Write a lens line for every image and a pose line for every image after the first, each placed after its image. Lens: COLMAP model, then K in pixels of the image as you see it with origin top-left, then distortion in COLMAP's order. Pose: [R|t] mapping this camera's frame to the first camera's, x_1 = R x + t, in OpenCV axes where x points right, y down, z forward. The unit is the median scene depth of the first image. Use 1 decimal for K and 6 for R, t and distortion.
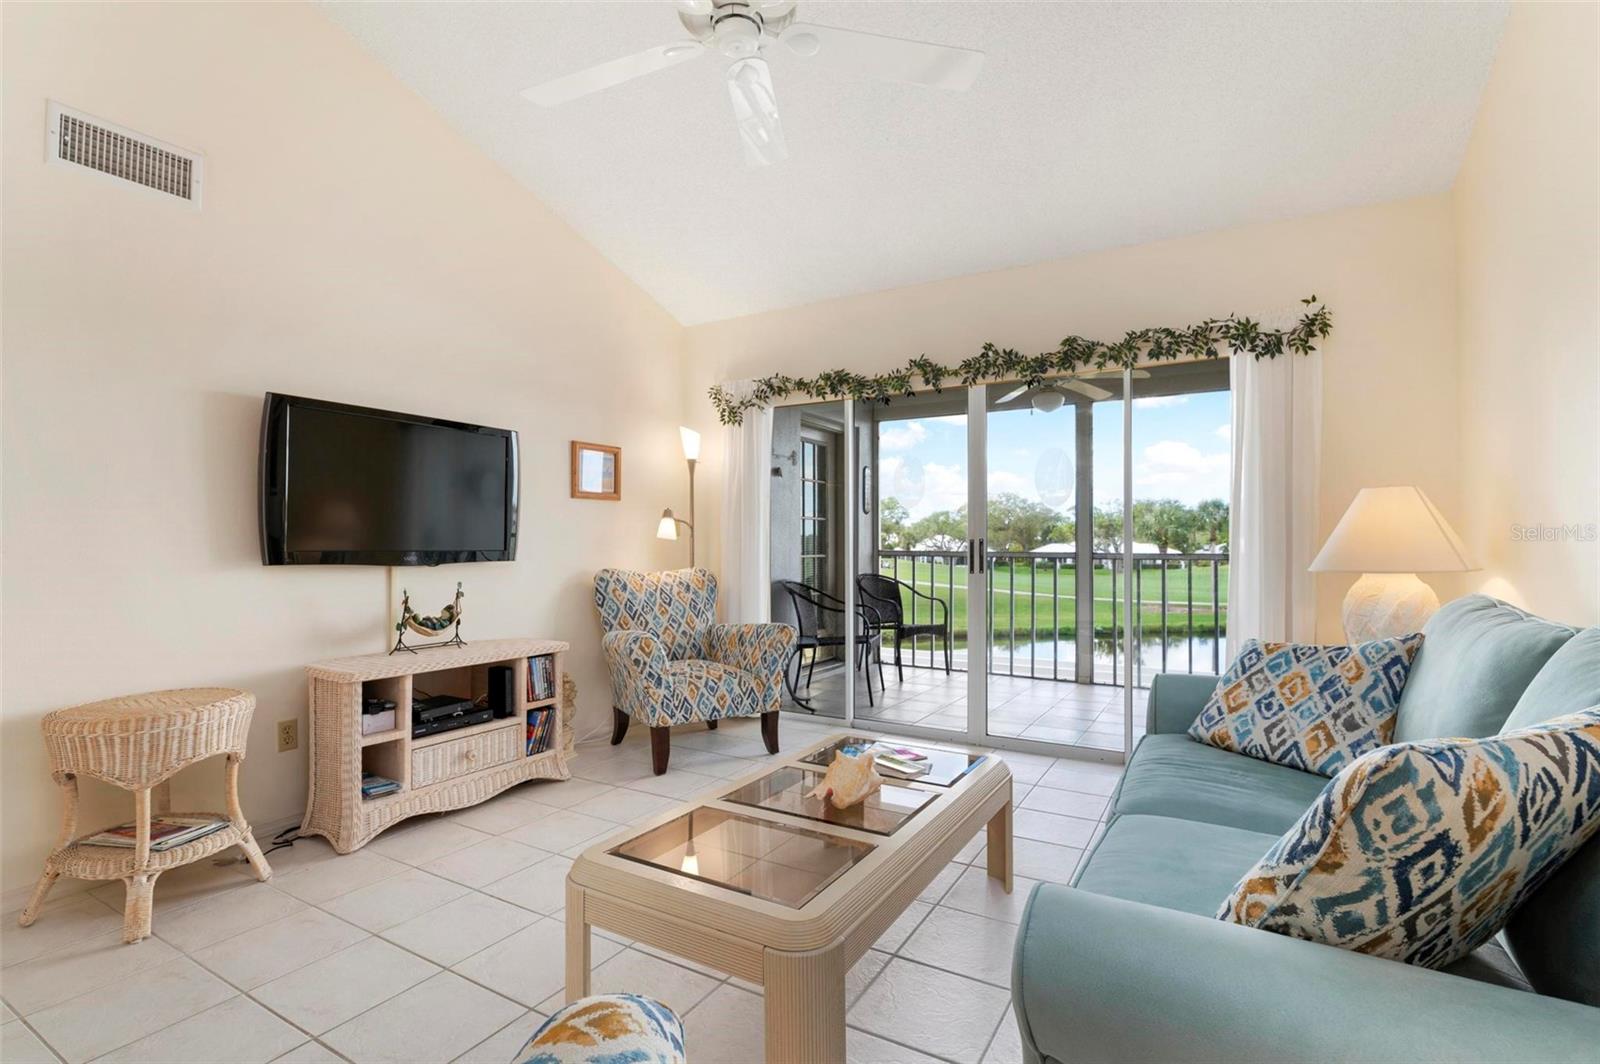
lens RADIAL K [[752.0, 0, 799.8], [0, 752.0, 536.9], [0, 0, 1]] dist [-0.002546, -0.001059]
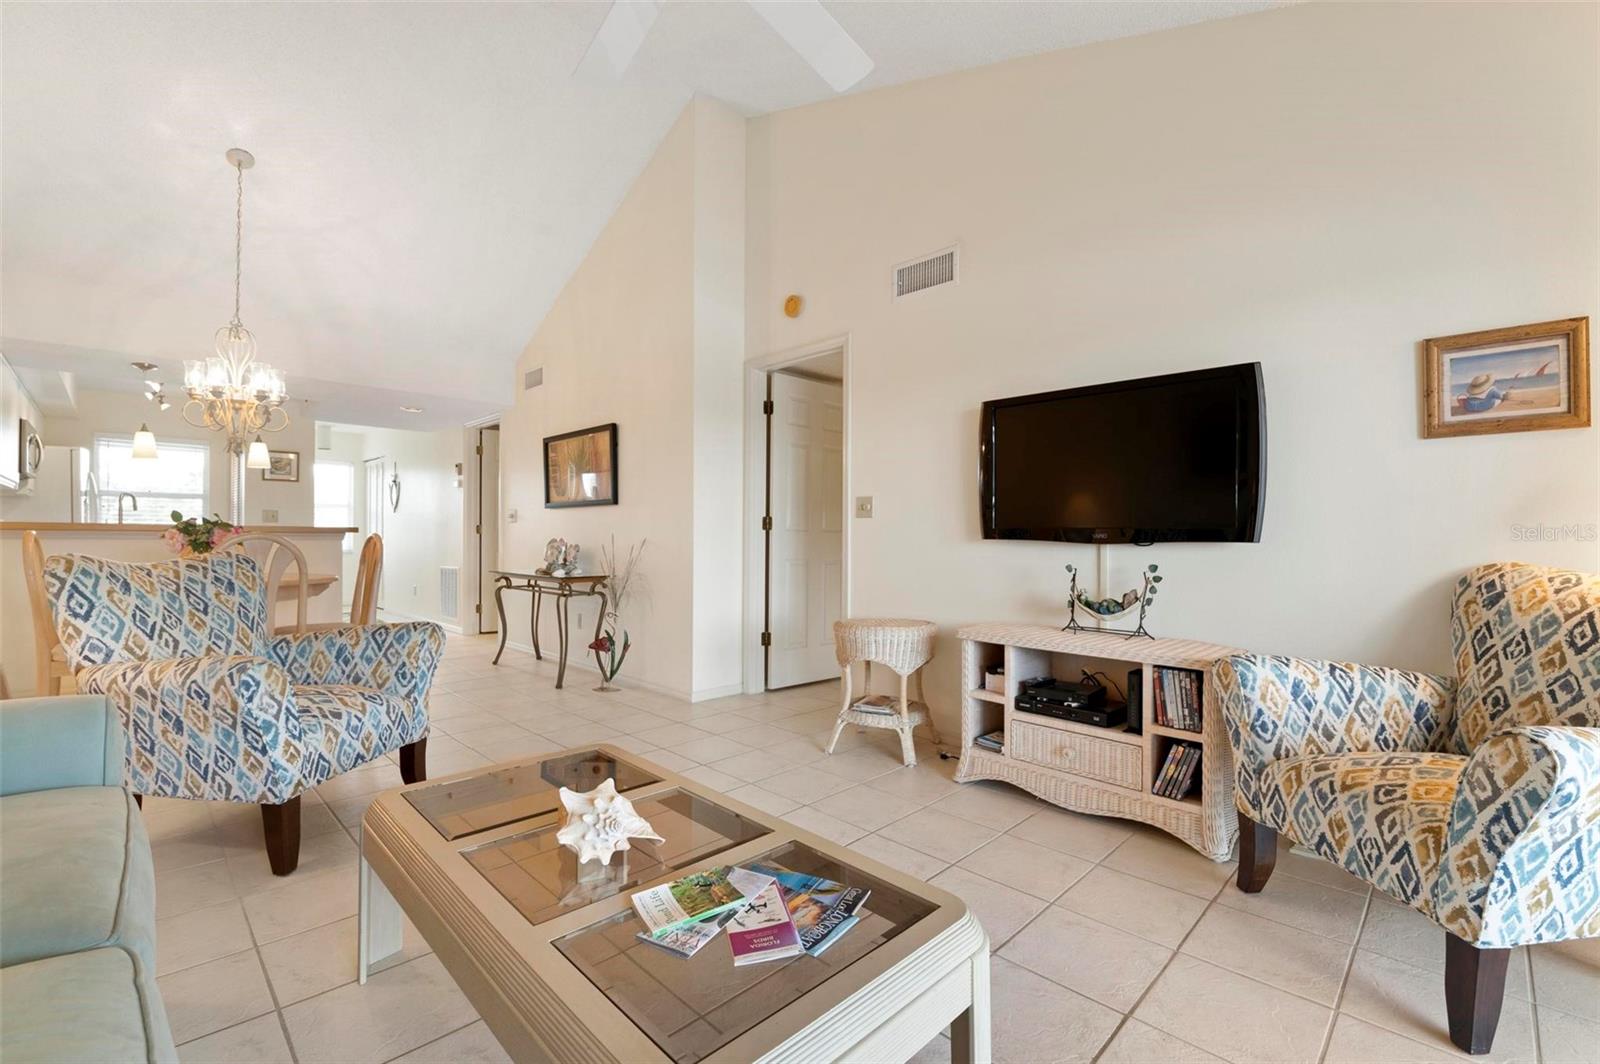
lens RADIAL K [[695.8, 0, 800.0], [0, 695.8, 532.0], [0, 0, 1]] dist [0.002064, 0.000005]
pose [[-0.245813, -0.006867, -0.969293, 0.394119], [0.002064, 0.999969, -0.007607, 0.026333], [0.969315, -0.003870, -0.245791, 0.772673]]
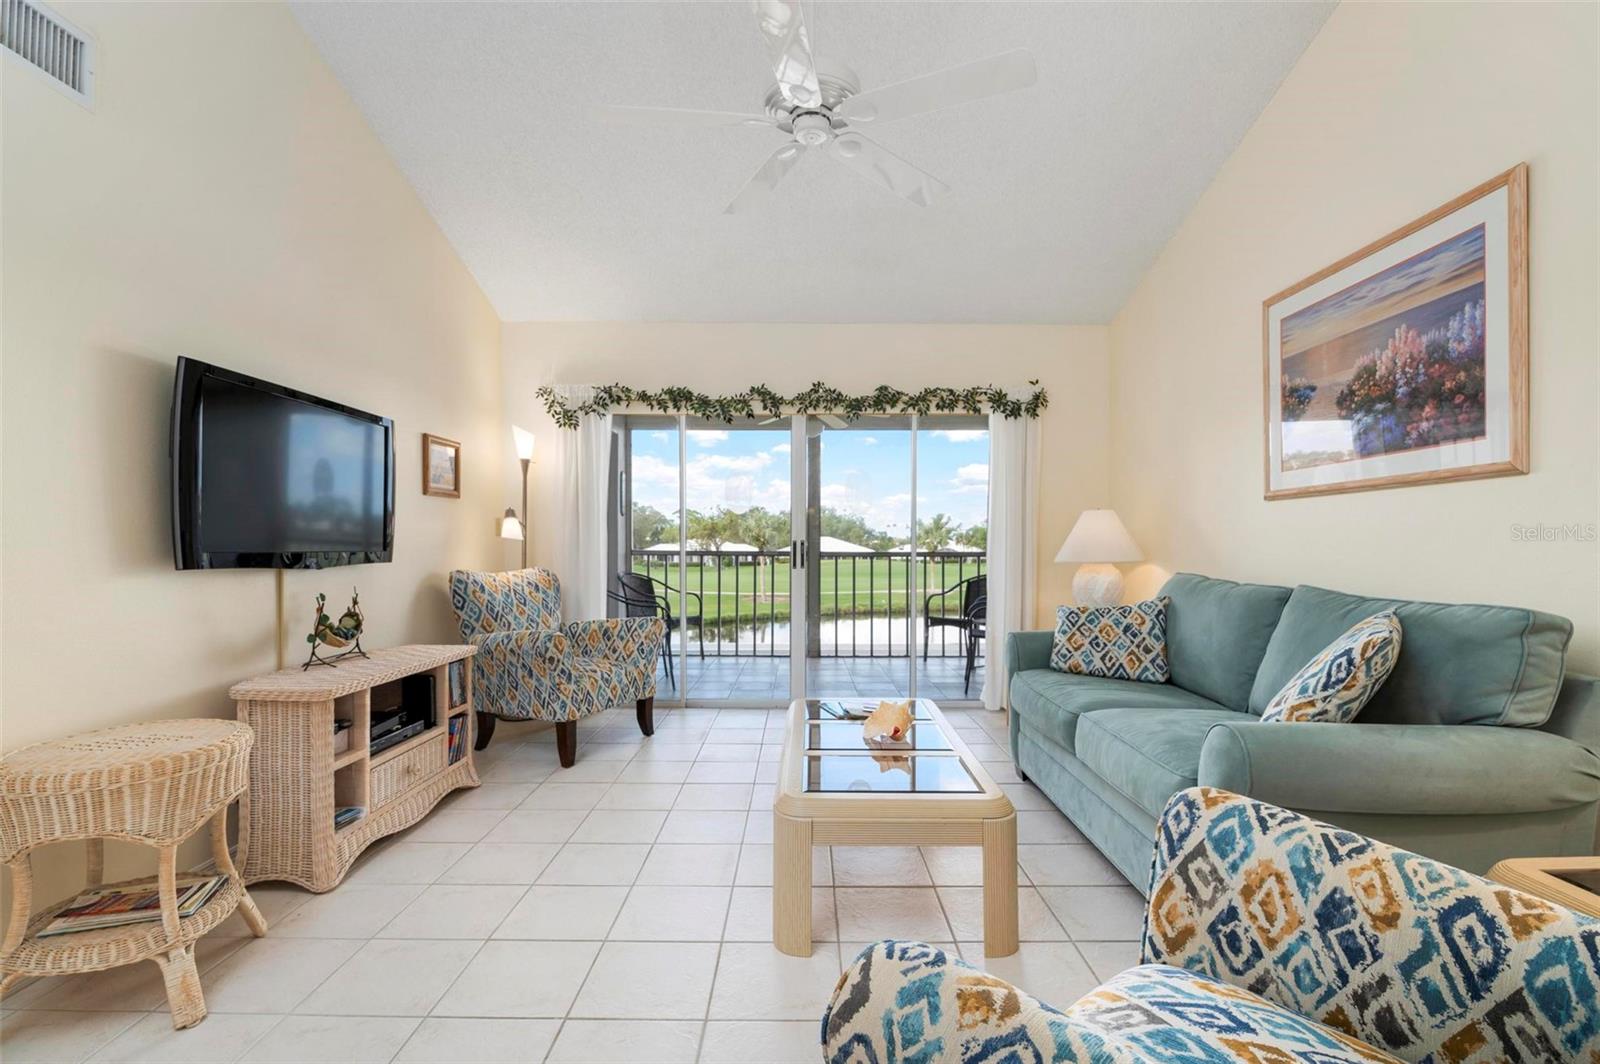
lens RADIAL K [[714.2, 0, 801.4], [0, 714.2, 552.5], [0, 0, 1]] dist [0.008832, -0.010744]
pose [[0.863704, -0.004714, 0.503977, -0.405866], [-0.006082, 0.999786, 0.019776, -0.000465], [-0.503962, -0.020146, 0.863491, -0.005968]]
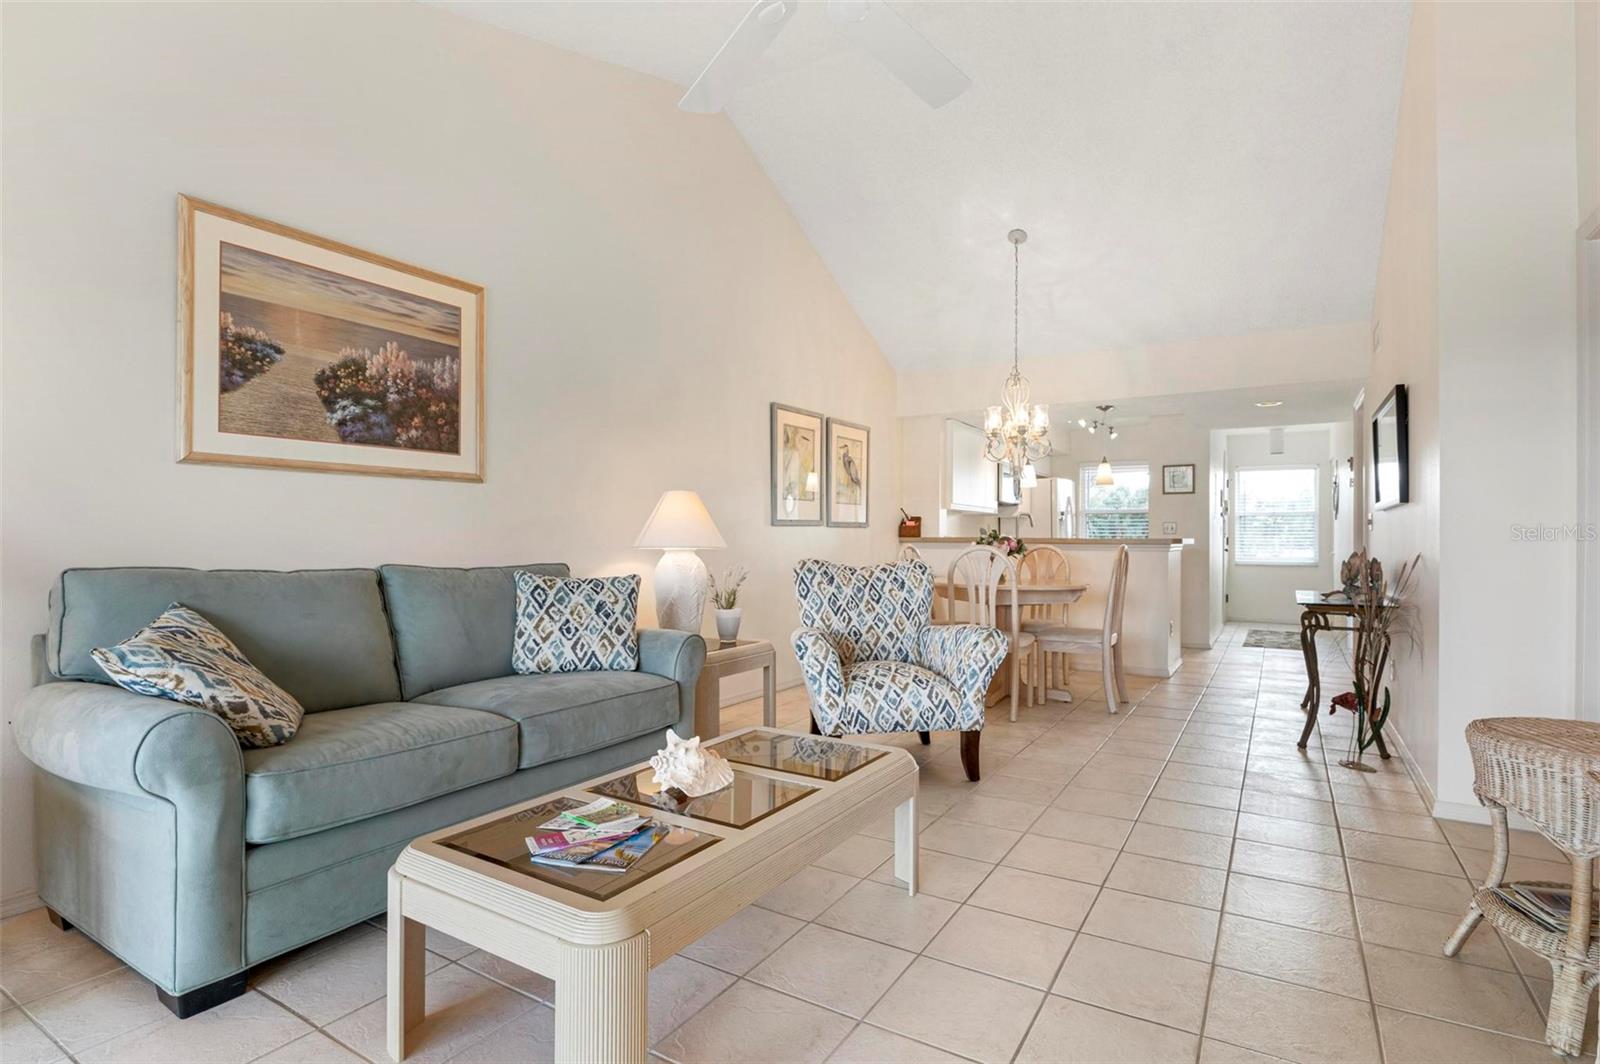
lens RADIAL K [[794.2, 0, 803.2], [0, 794.2, 539.9], [0, 0, 1]] dist [-0.002264, -0.000748]
pose [[-0.999899, -0.001035, 0.014156, -0.053948], [-0.001227, 0.999908, -0.013542, 0.027976], [-0.014141, -0.013558, -0.999808, 1.155788]]
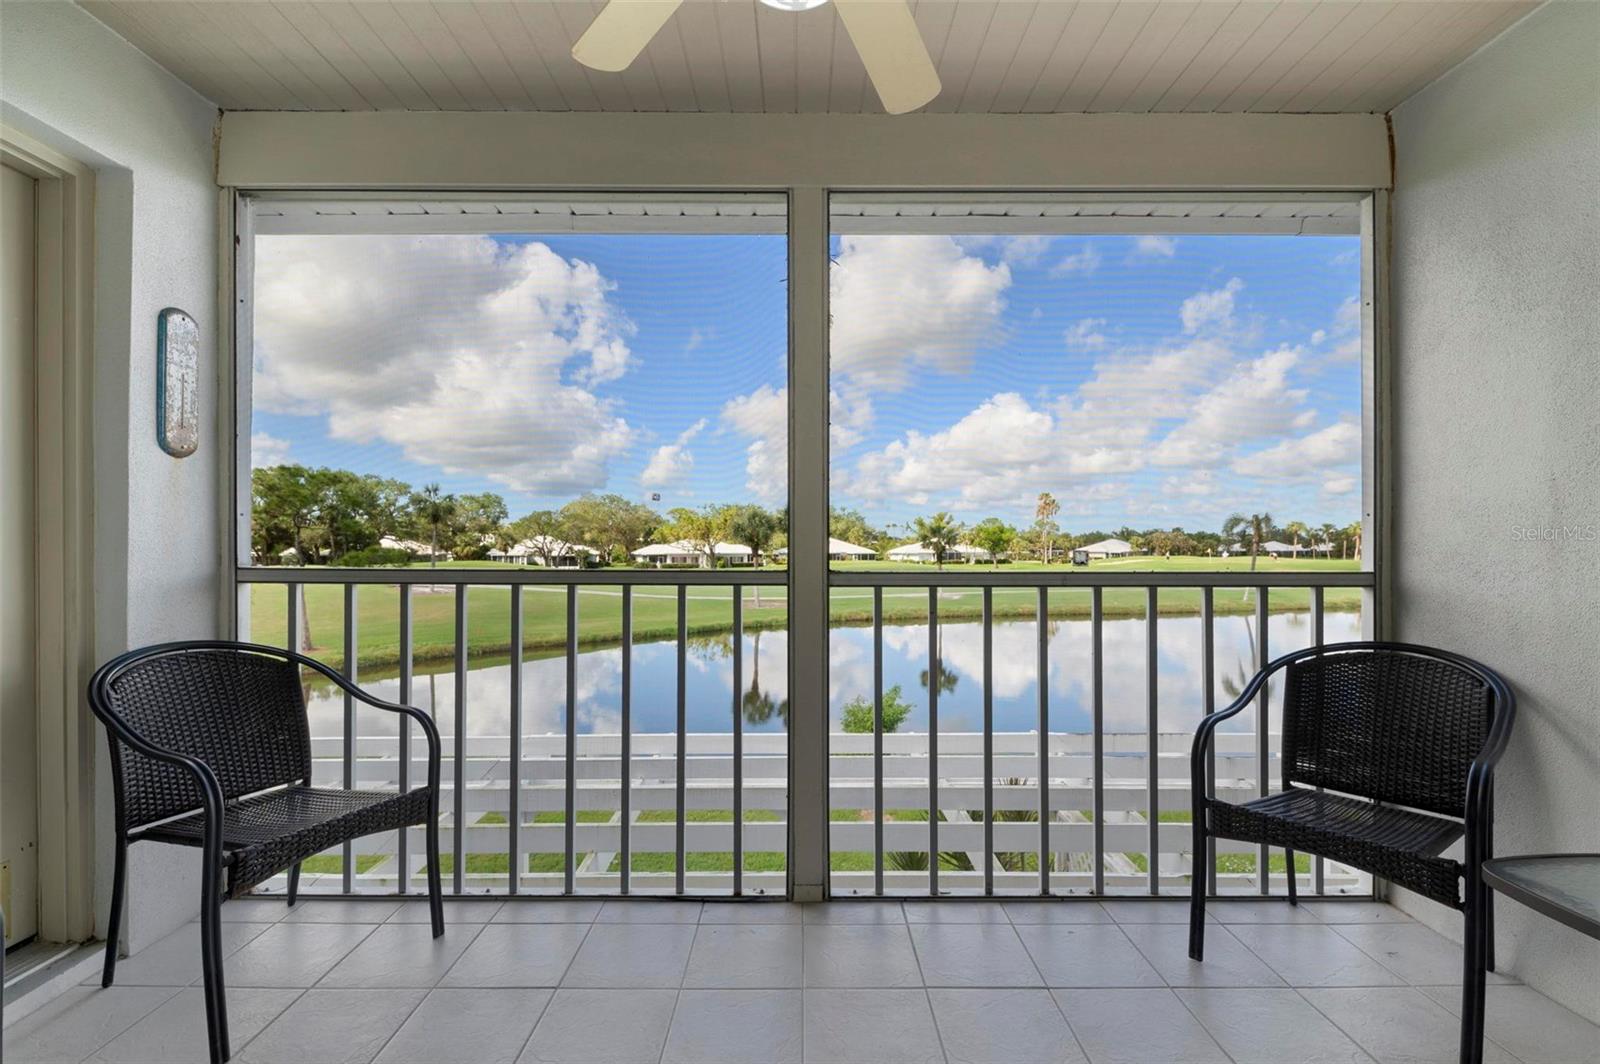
lens RADIAL K [[724.4, 0, 808.9], [0, 724.4, 541.2], [0, 0, 1]] dist [0.002065, -0.010242]
pose [[0.859708, 0.002700, 0.510779, 0.320540], [-0.004879, 0.999984, 0.002927, 0.006059], [-0.510763, -0.005008, 0.859707, 1.179430]]
